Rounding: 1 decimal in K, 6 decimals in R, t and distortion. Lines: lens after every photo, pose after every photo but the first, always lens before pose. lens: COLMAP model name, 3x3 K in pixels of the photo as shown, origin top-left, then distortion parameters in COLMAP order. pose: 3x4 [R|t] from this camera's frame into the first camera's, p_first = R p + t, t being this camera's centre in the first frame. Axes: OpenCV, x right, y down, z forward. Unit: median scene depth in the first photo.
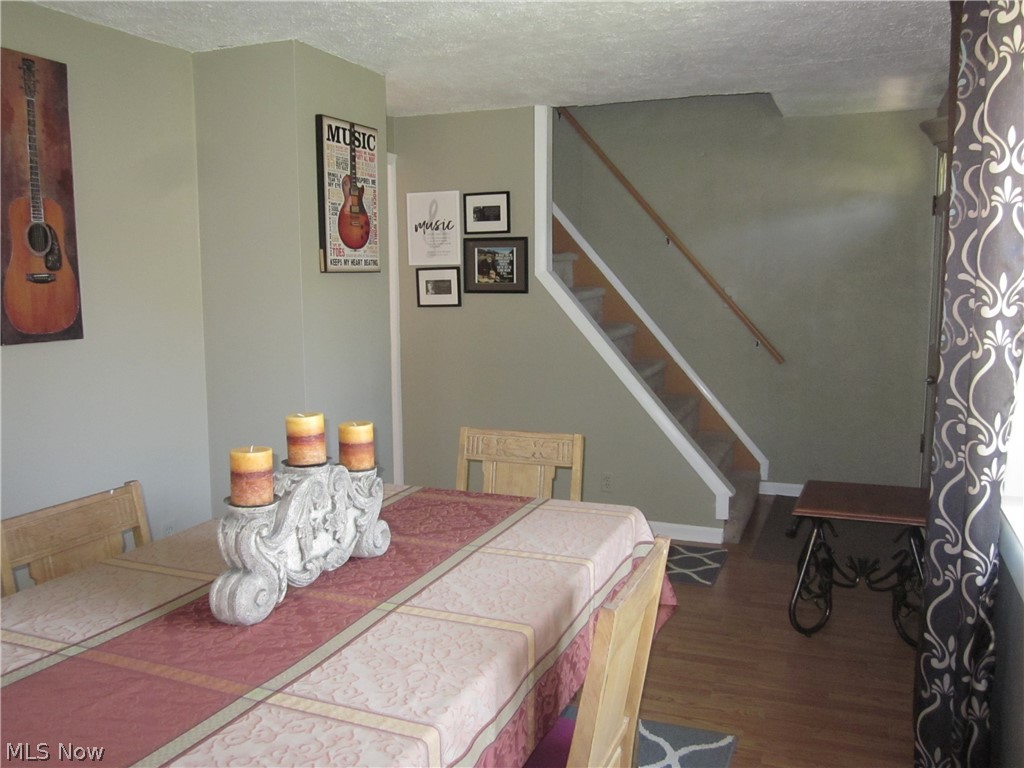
lens RADIAL K [[852.8, 0, 493.5], [0, 852.8, 364.9], [0, 0, 1]] dist [-0.049211, 0.001218]
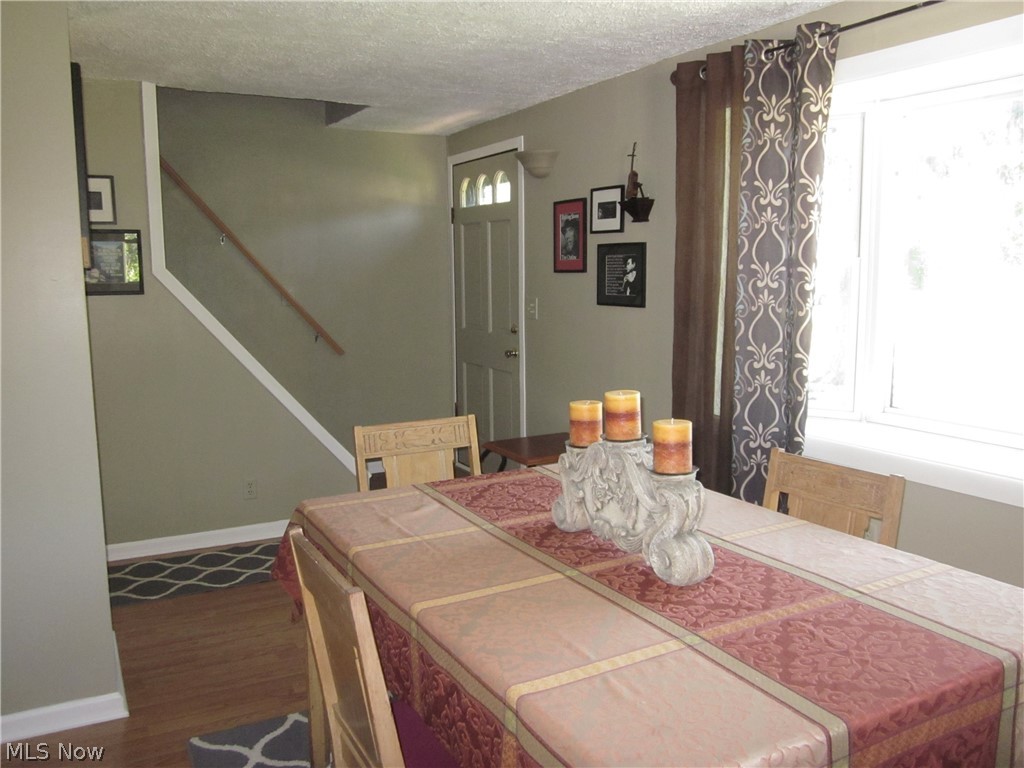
lens RADIAL K [[848.1, 0, 511.3], [0, 848.1, 387.2], [0, 0, 1]] dist [-0.041339, 0.007256]
pose [[0.614732, -0.103706, 0.781888, -0.705667], [0.085151, 0.994250, 0.064925, -0.020716], [-0.784126, 0.026667, 0.620029, 0.274702]]
